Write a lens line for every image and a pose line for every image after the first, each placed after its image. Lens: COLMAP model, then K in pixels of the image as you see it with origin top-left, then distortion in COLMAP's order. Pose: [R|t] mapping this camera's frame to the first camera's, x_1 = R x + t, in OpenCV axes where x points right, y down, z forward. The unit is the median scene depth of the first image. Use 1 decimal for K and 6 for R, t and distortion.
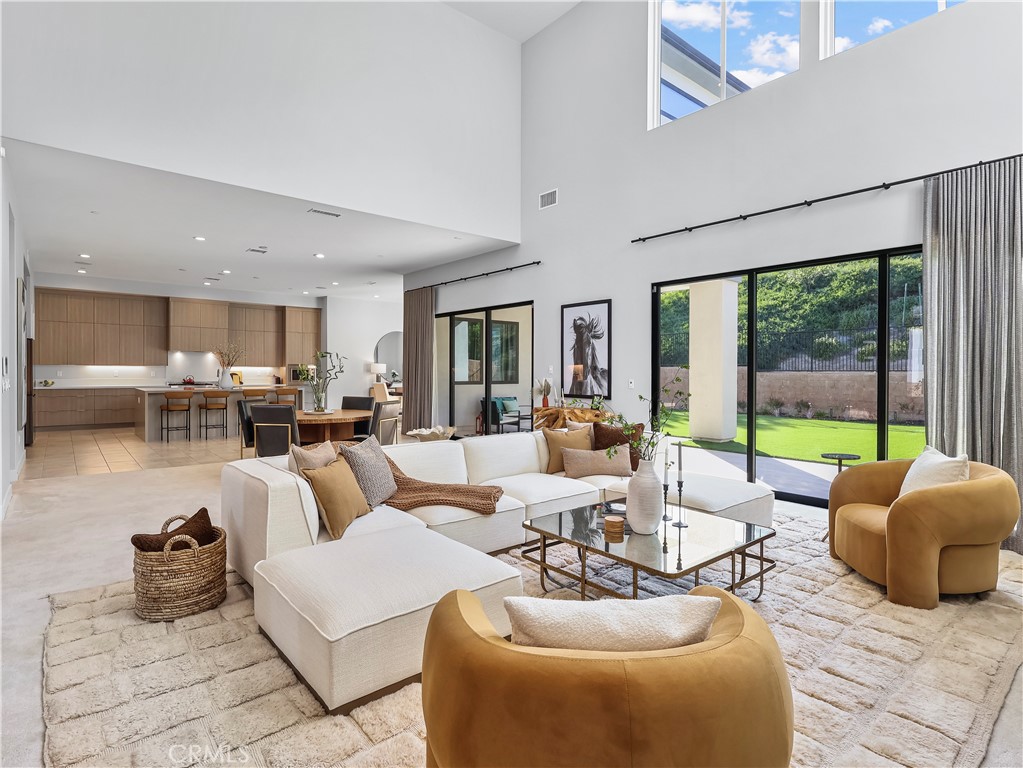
lens RADIAL K [[540.8, 0, 513.9], [0, 540.8, 383.3], [0, 0, 1]] dist [0.000329, 0.000508]
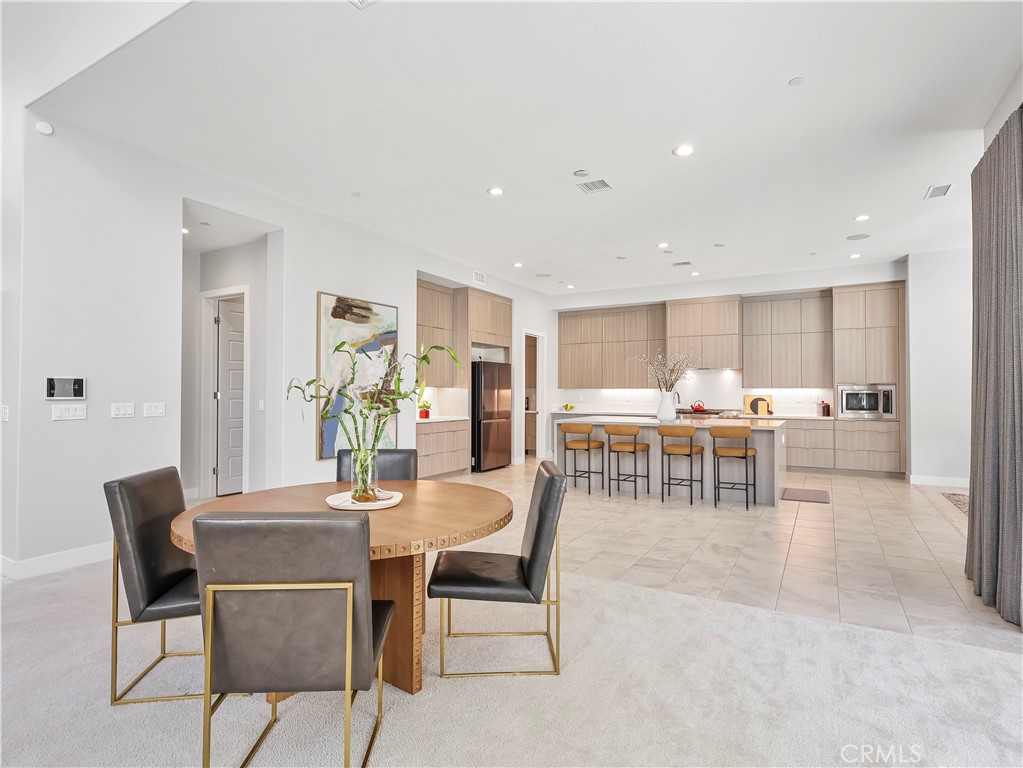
lens RADIAL K [[535.9, 0, 514.2], [0, 535.9, 382.3], [0, 0, 1]] dist [-0.001154, -0.000689]
pose [[0.340547, -0.023089, -0.939944, 0.032024], [-0.021668, 0.999240, -0.032396, -0.018185], [0.939978, 0.031399, 0.339788, 0.867610]]
